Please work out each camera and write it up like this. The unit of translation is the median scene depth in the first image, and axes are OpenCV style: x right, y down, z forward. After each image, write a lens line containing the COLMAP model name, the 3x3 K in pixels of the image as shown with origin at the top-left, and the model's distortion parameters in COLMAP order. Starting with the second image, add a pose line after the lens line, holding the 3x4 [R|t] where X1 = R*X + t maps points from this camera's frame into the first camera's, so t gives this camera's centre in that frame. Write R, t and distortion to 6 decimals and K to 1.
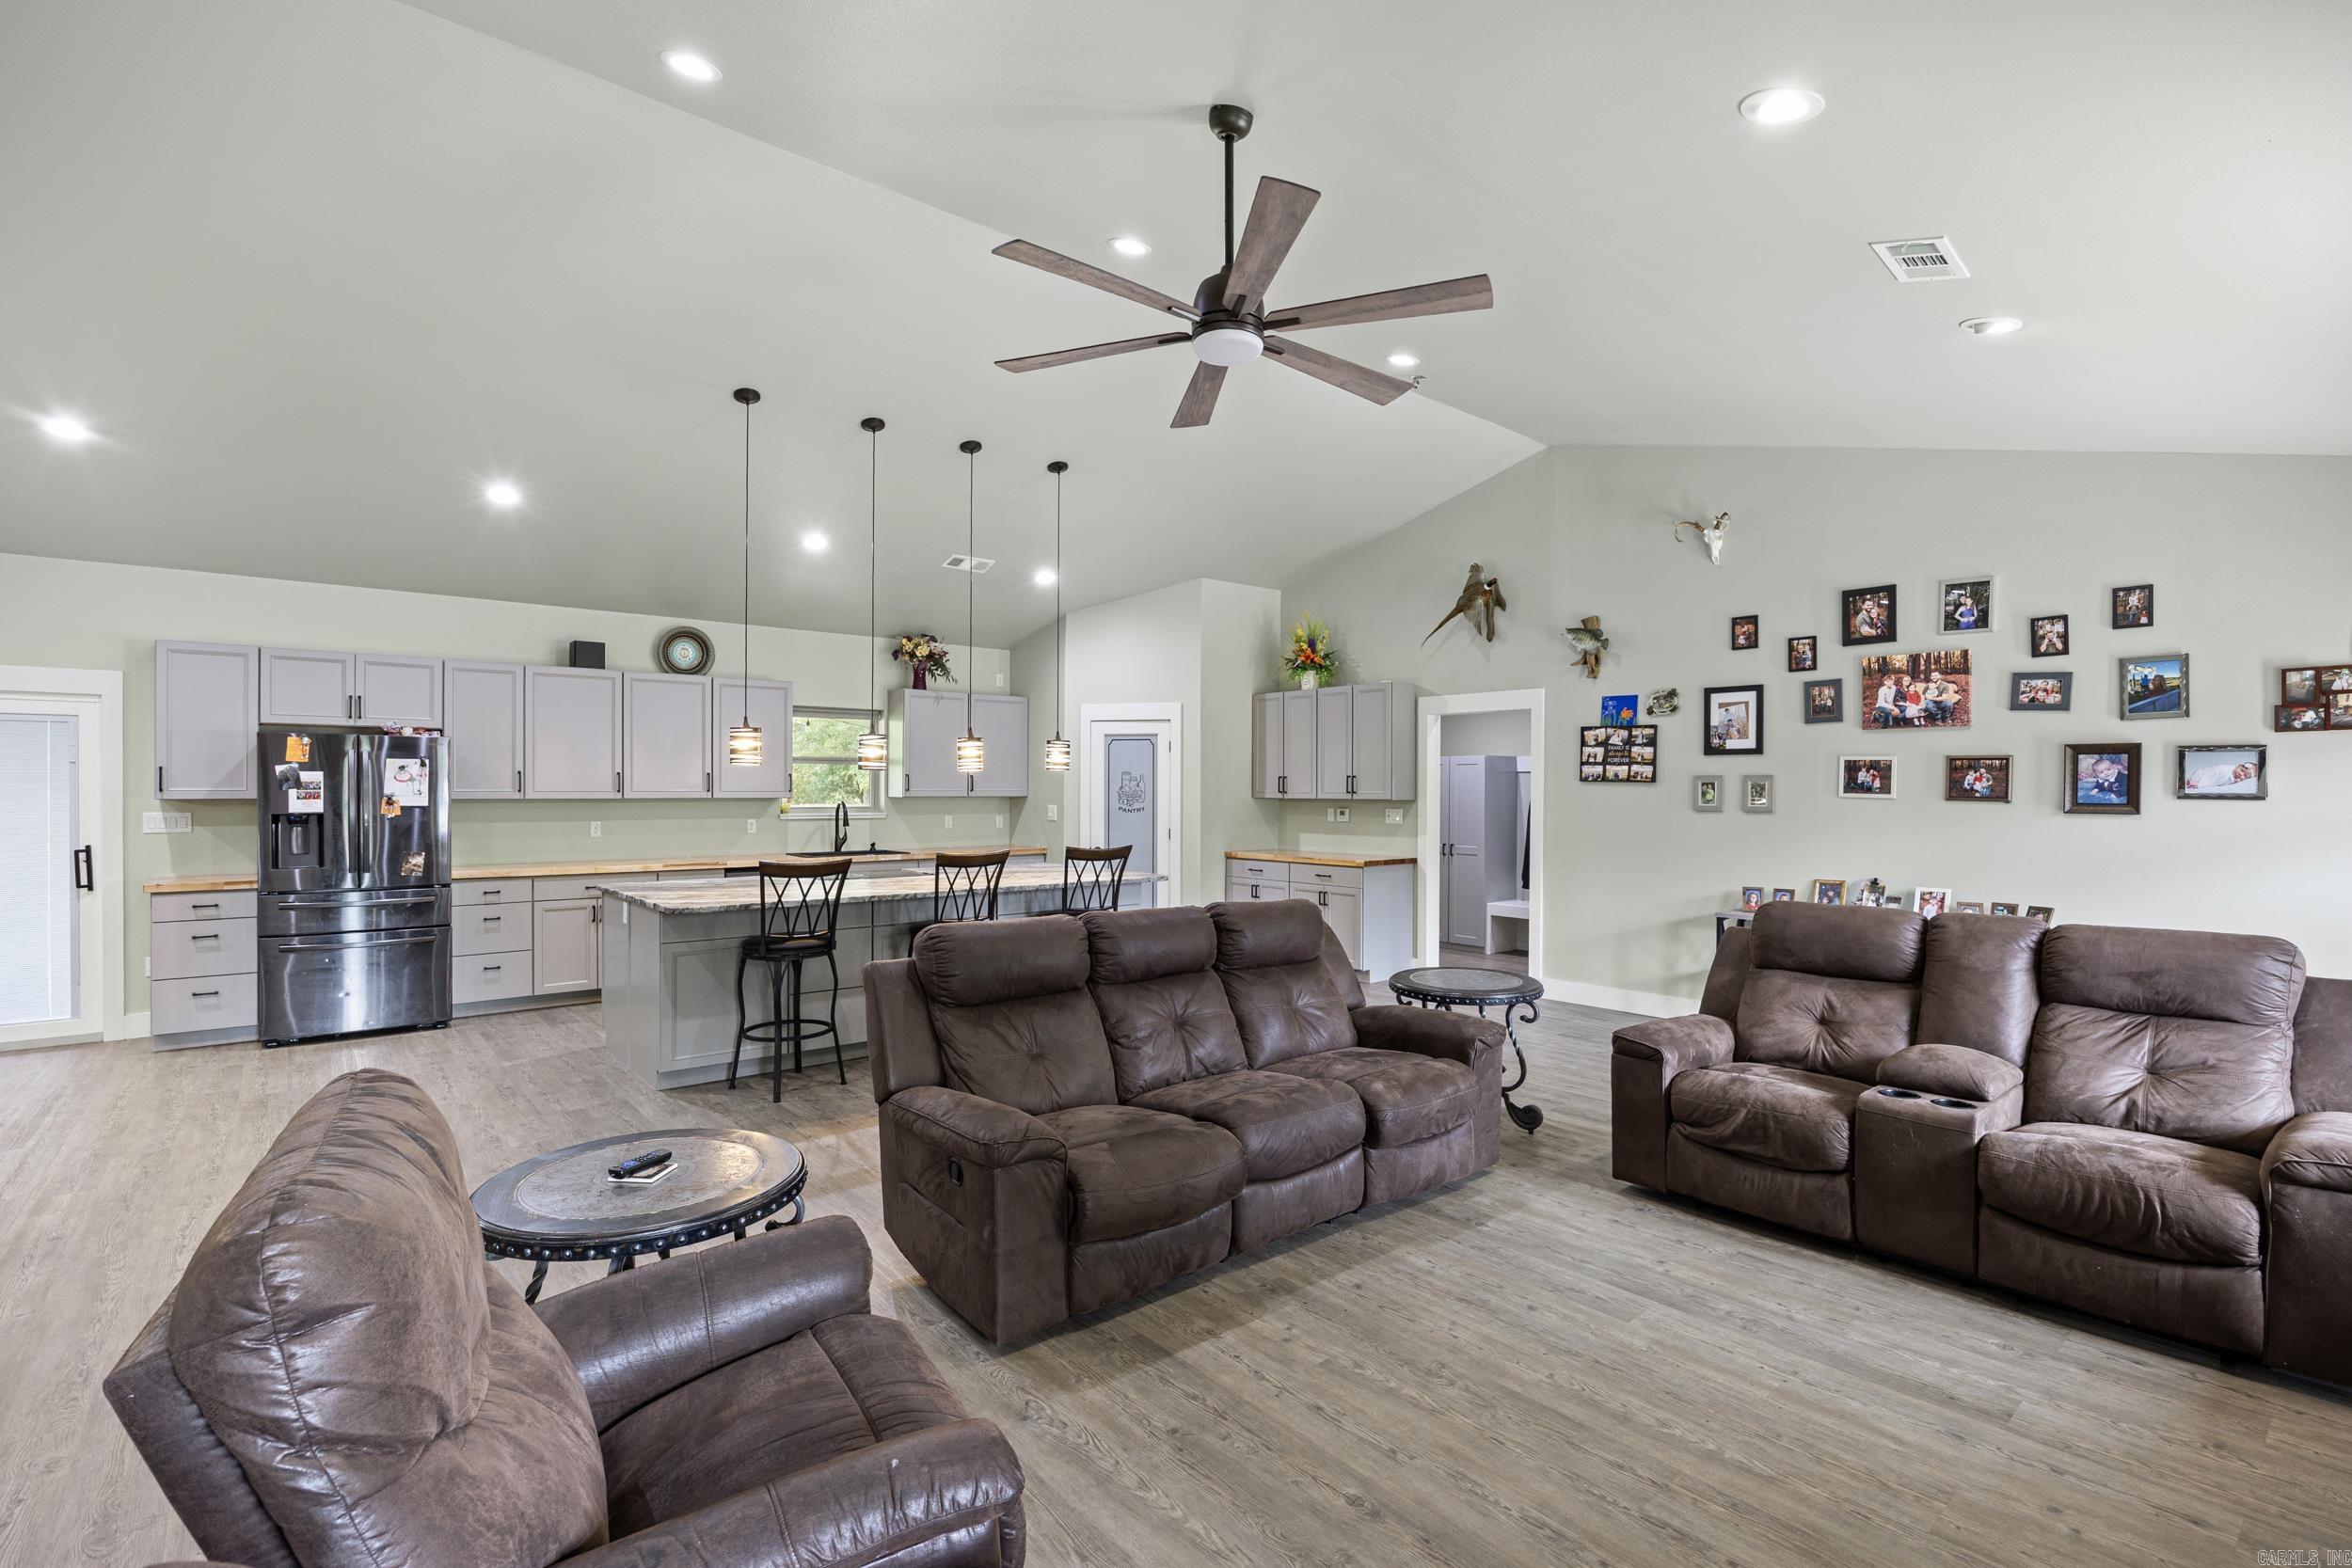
lens RADIAL K [[1087.1, 0, 1197.0], [0, 1087.1, 783.2], [0, 0, 1]] dist [-0.010211, -0.001155]
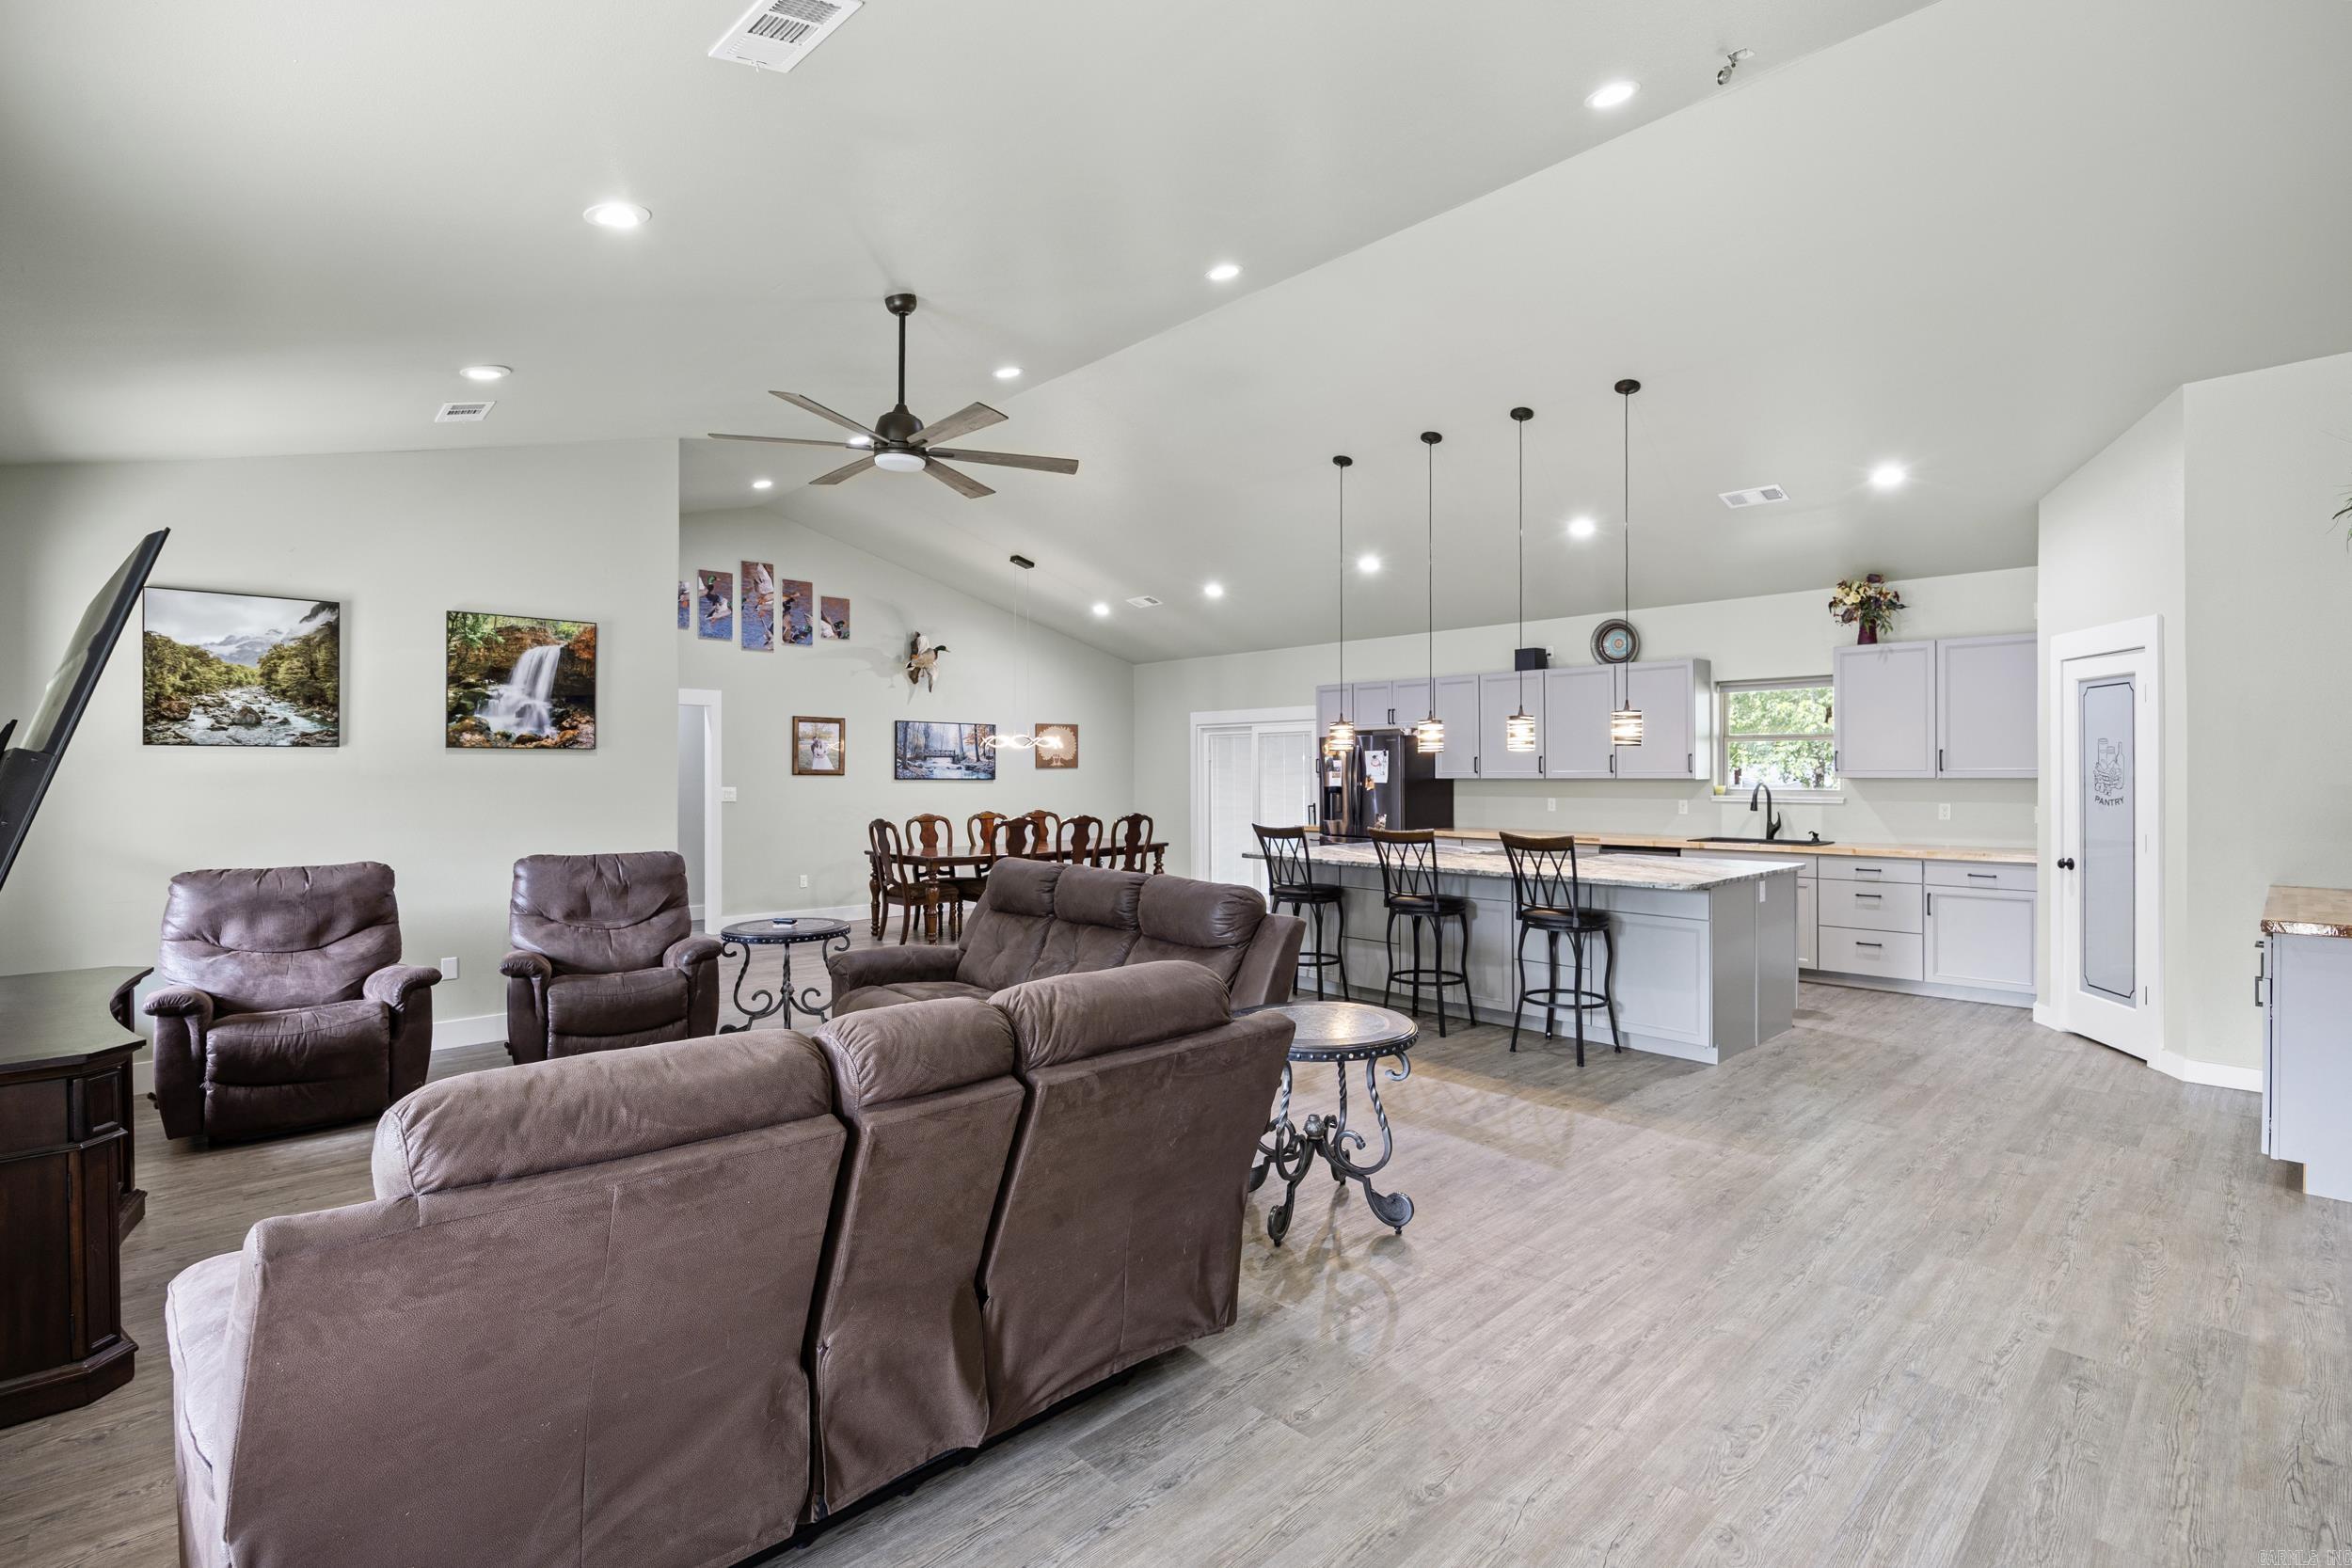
lens RADIAL K [[1087.1, 0, 1183.5], [0, 1087.1, 776.8], [0, 0, 1]] dist [-0.010211, -0.001155]
pose [[0.050459, 0.001829, -0.998724, 0.714746], [0.009844, 0.999949, 0.002329, 0.006760], [0.998678, -0.009949, 0.050438, 0.629009]]
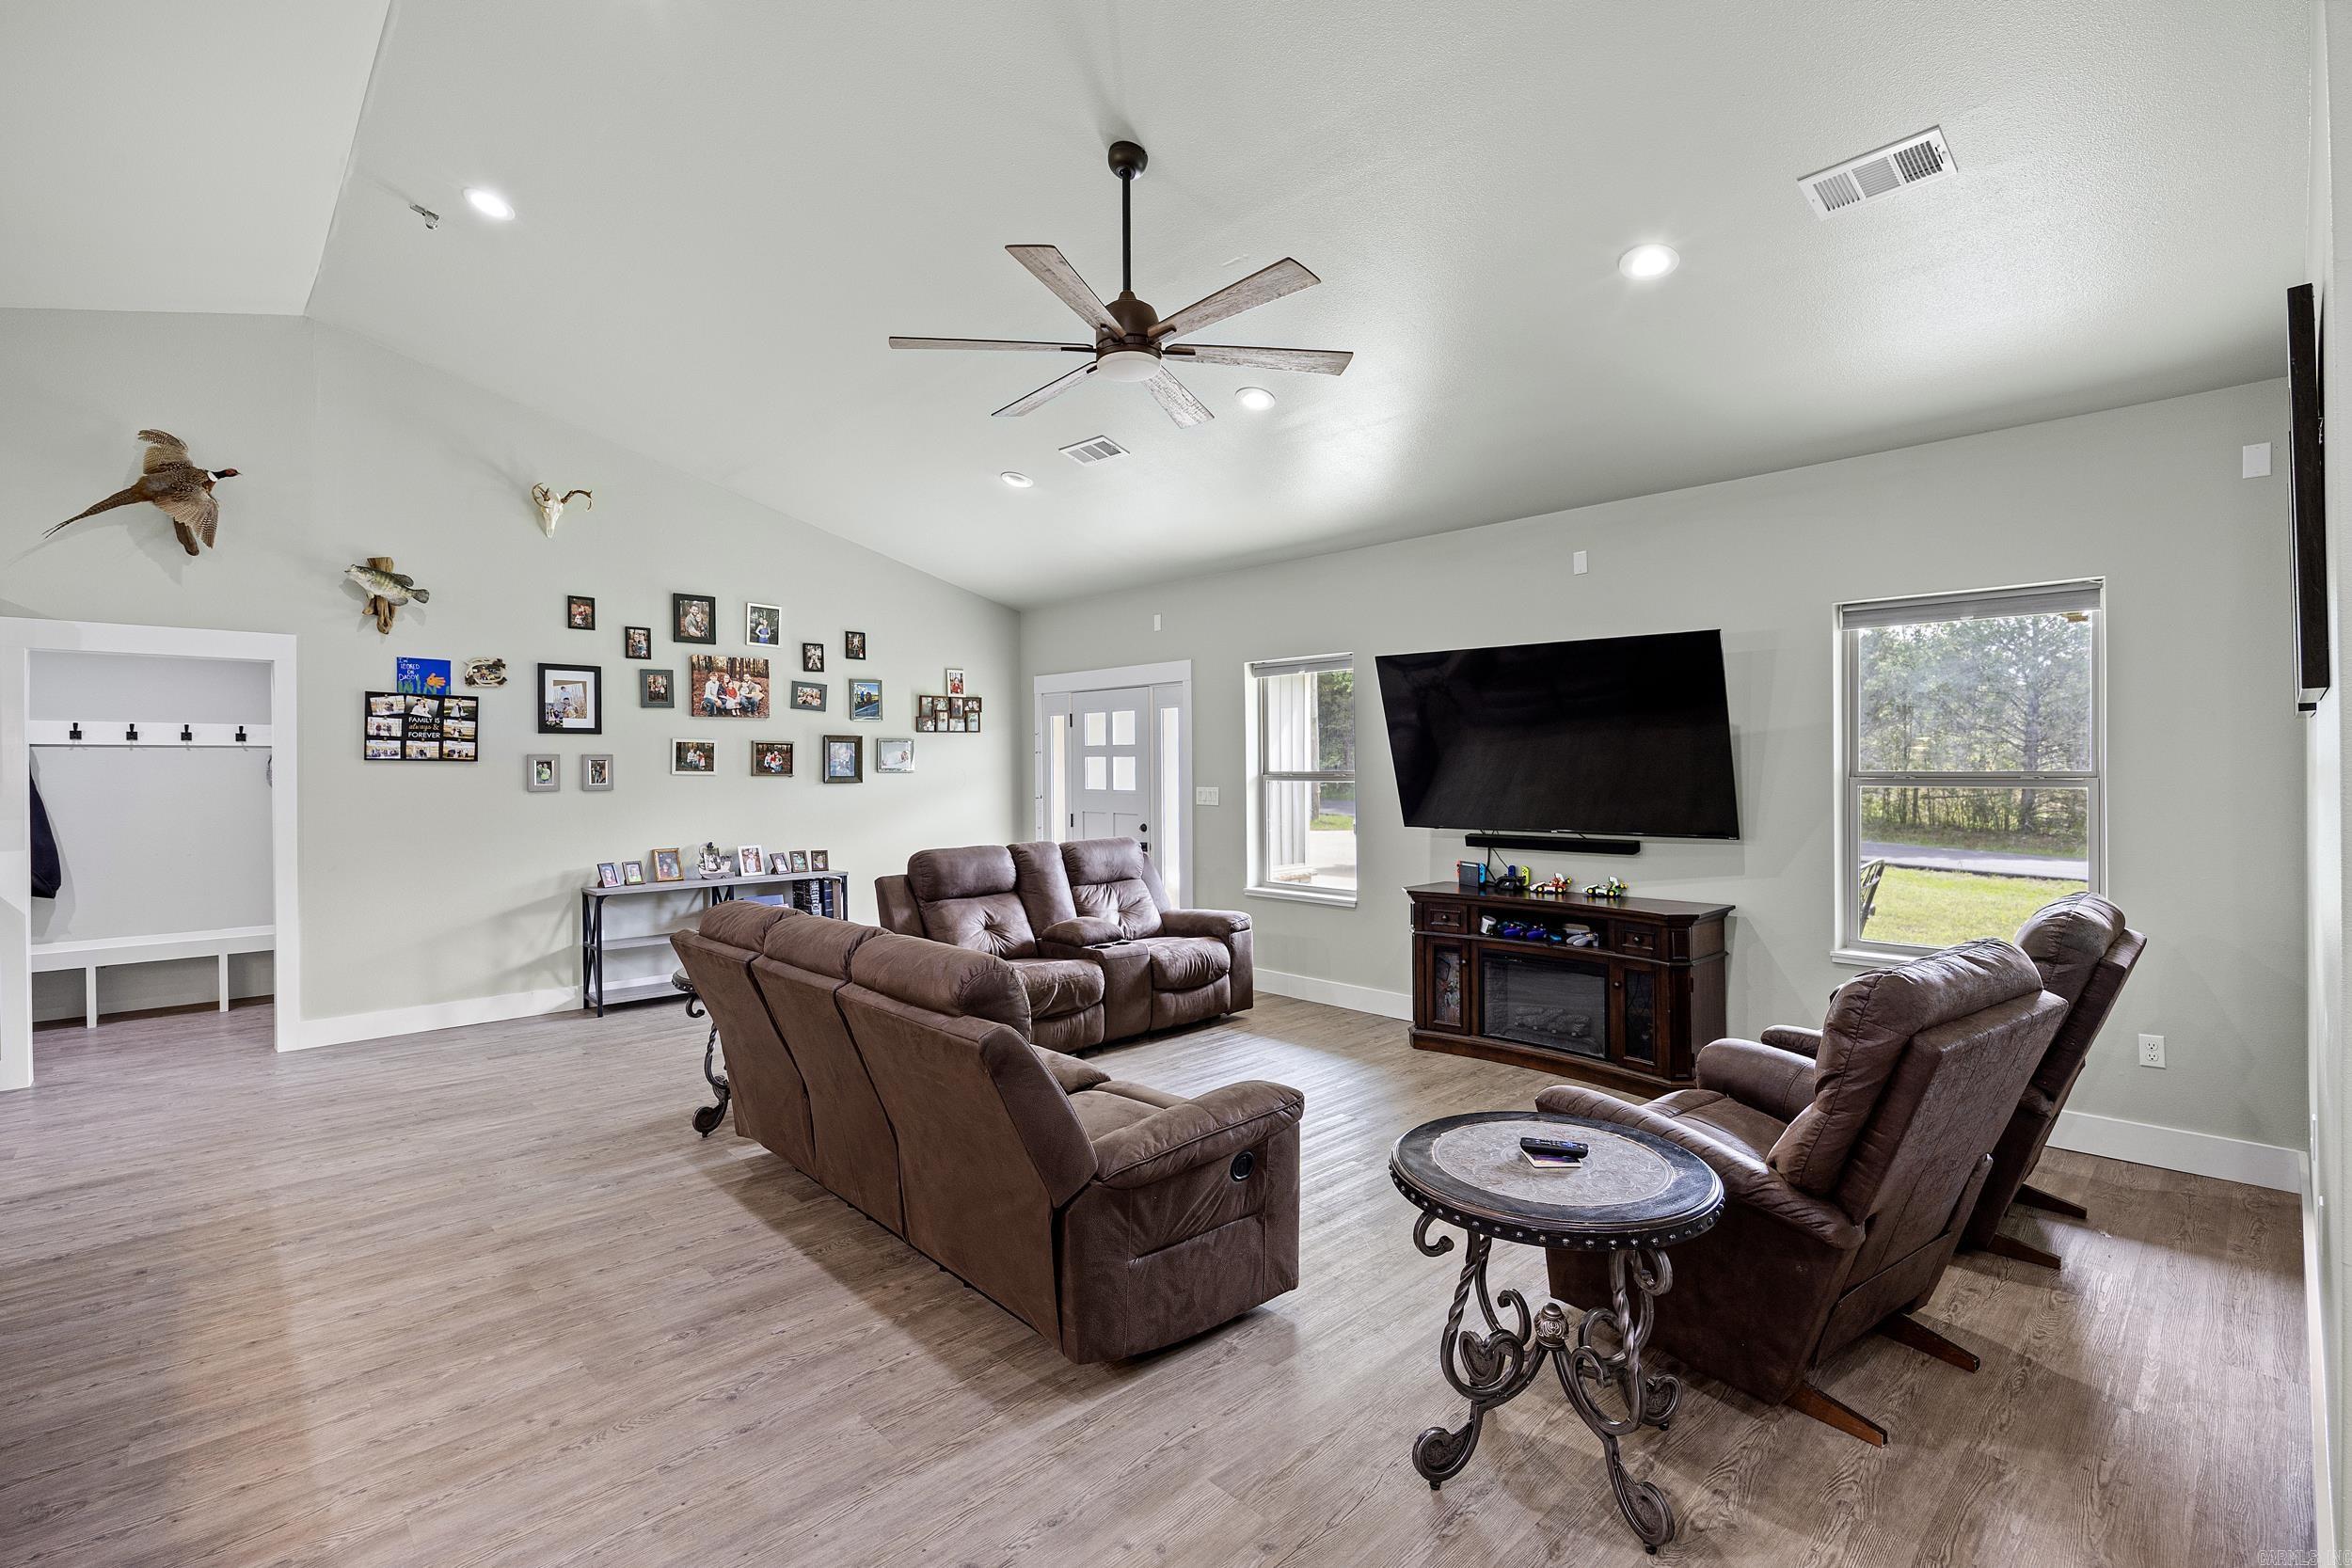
lens RADIAL K [[1050.2, 0, 1194.9], [0, 1050.2, 782.6], [0, 0, 1]] dist [-0.014147, -0.000477]
pose [[-0.064167, -0.020055, 0.997738, -0.497282], [-0.000157, 0.999798, 0.020087, -0.000694], [-0.997939, 0.001132, -0.064157, 0.486397]]
